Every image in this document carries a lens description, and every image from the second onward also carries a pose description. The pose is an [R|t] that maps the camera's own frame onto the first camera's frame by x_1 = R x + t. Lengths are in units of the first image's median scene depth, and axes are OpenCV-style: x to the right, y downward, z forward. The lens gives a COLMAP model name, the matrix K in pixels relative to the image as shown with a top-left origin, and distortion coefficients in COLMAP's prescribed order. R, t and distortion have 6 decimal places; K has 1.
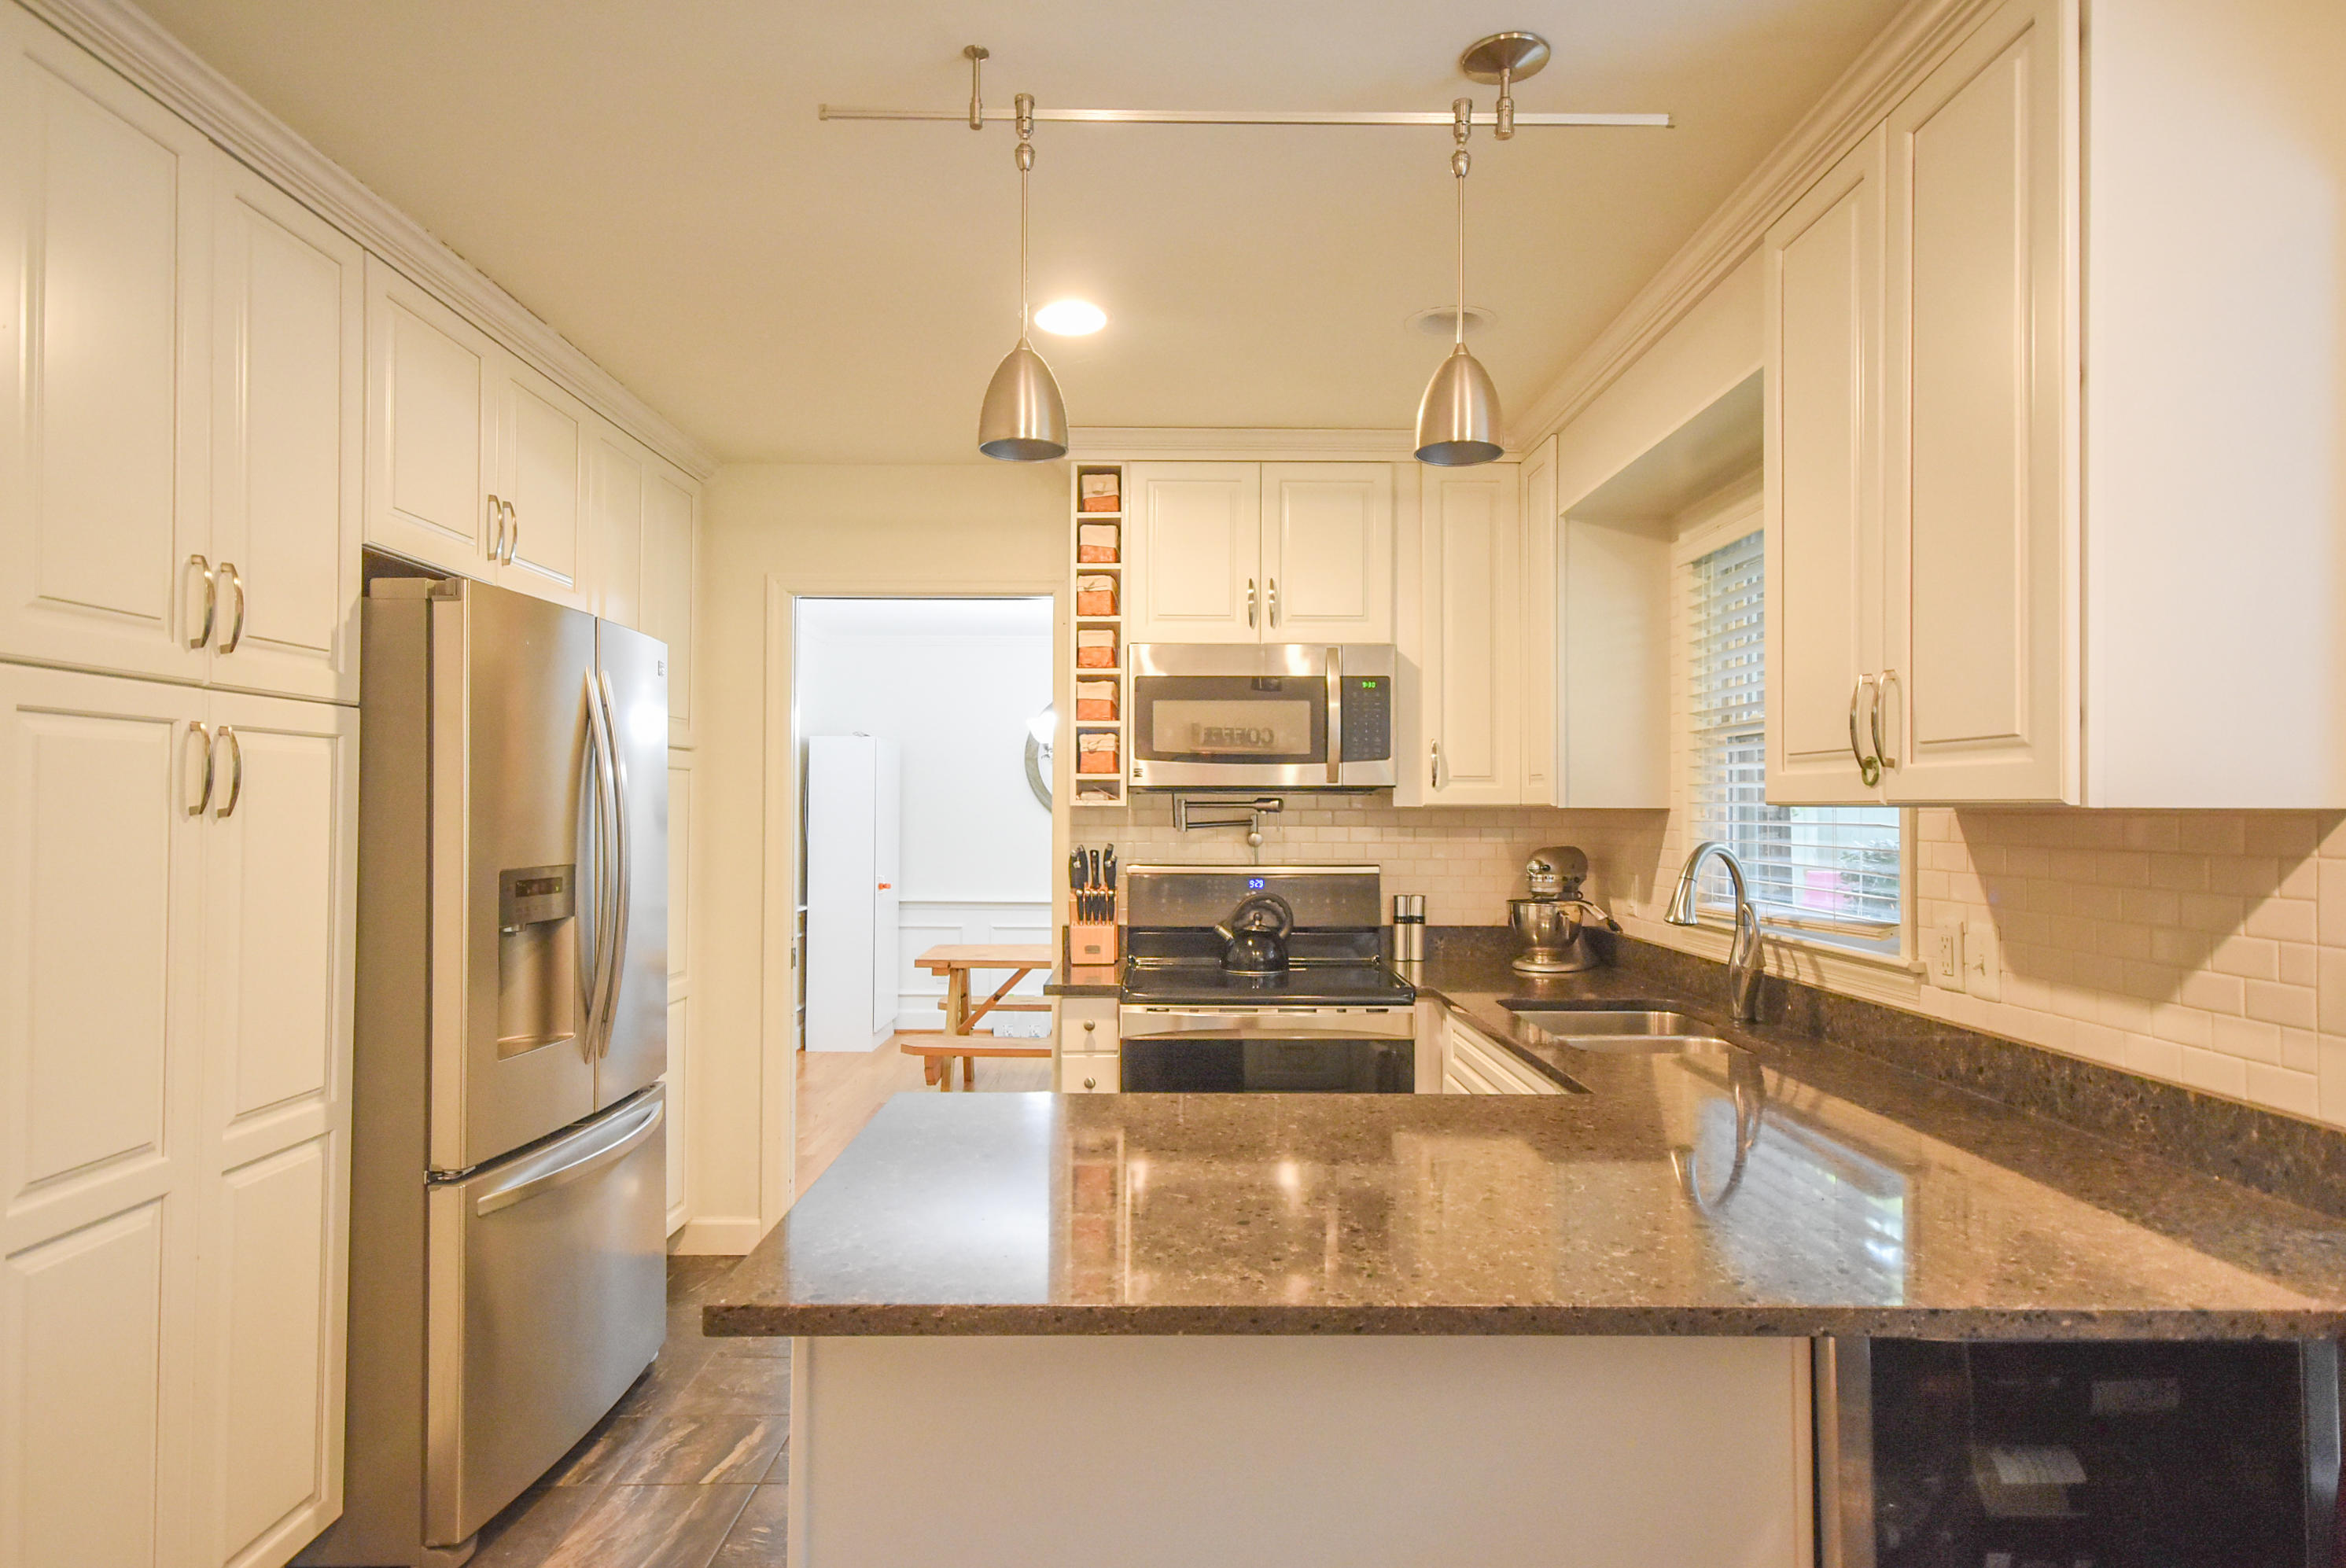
lens RADIAL K [[1383.3, 0, 1171.6], [0, 1383.3, 794.6], [0, 0, 1]] dist [0.009694, 0.002352]
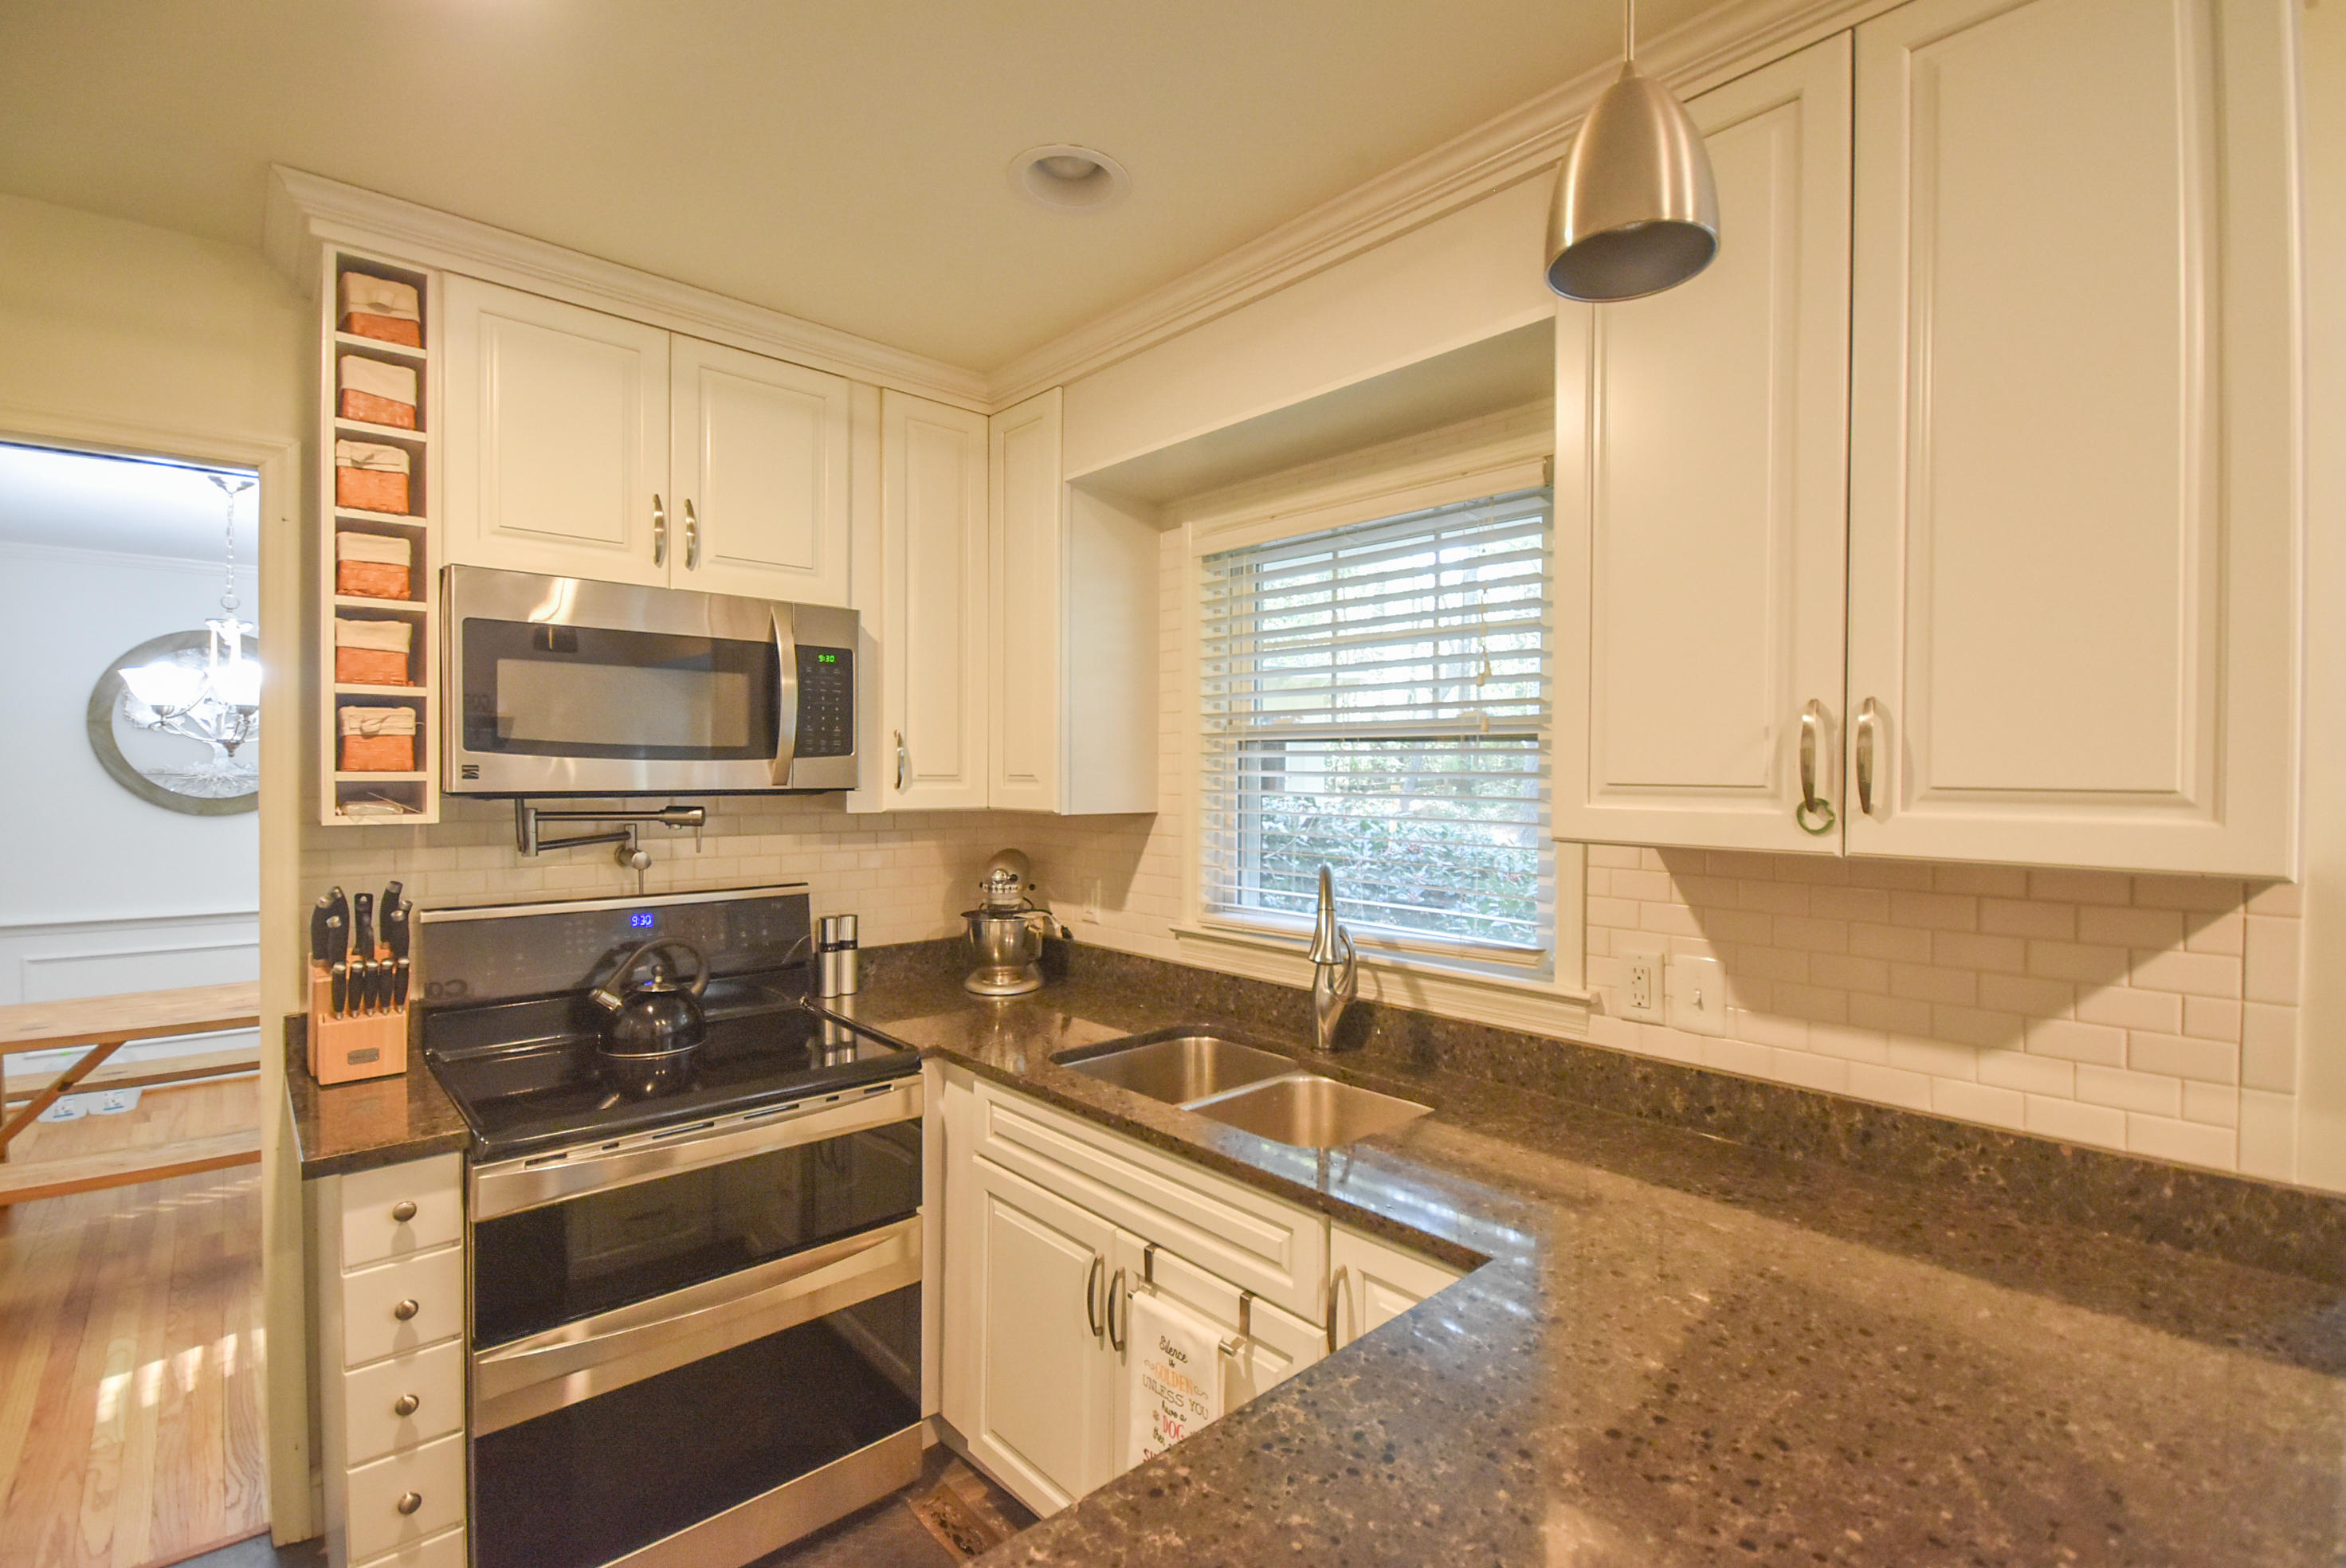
lens RADIAL K [[1044.0, 0, 1177.8], [0, 1044.0, 778.6], [0, 0, 1]] dist [0.011823, -0.011121]
pose [[0.735019, -0.004883, 0.678029, -0.110748], [-0.011227, 0.999749, 0.019371, -0.025651], [-0.677954, -0.021850, 0.734780, 0.433857]]
